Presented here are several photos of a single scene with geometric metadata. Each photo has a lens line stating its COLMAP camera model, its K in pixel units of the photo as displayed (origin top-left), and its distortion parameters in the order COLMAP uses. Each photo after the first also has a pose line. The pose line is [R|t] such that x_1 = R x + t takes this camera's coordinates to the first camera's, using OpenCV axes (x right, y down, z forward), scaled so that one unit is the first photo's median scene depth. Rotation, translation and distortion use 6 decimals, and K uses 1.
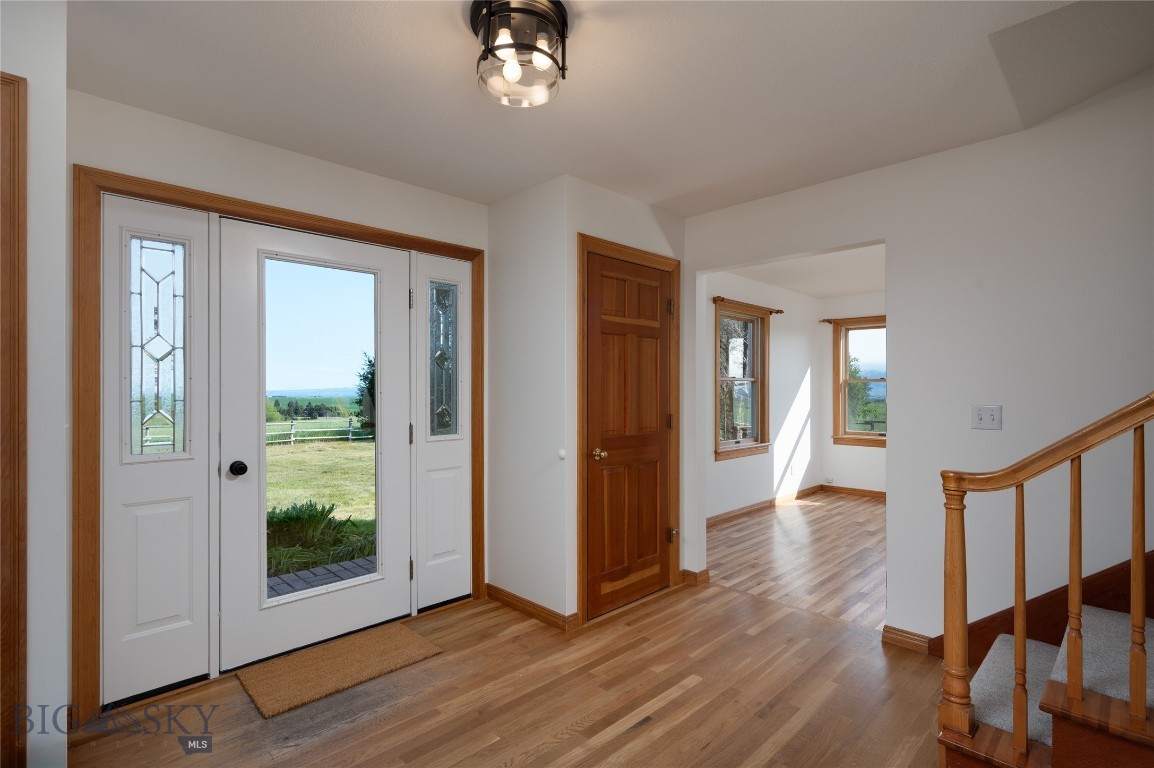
lens RADIAL K [[555.3, 0, 577.0], [0, 555.3, 384.0], [0, 0, 1]] dist [-0.000671, -0.000043]
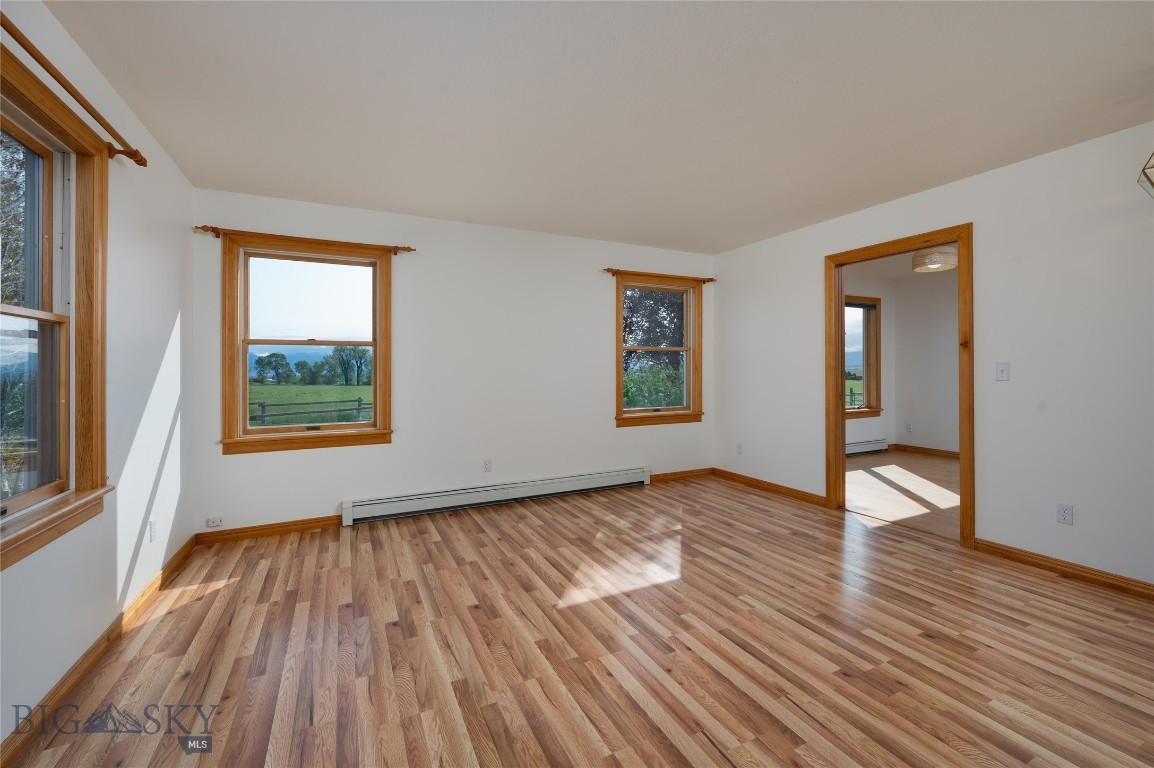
lens RADIAL K [[479.0, 0, 579.5], [0, 479.0, 364.1], [0, 0, 1]] dist [-0.003646, -0.000685]
pose [[0.308487, -0.002416, 0.951226, 0.116622], [0.008758, 0.999962, -0.000300, 0.020751], [-0.951188, 0.008423, 0.308496, 0.516670]]
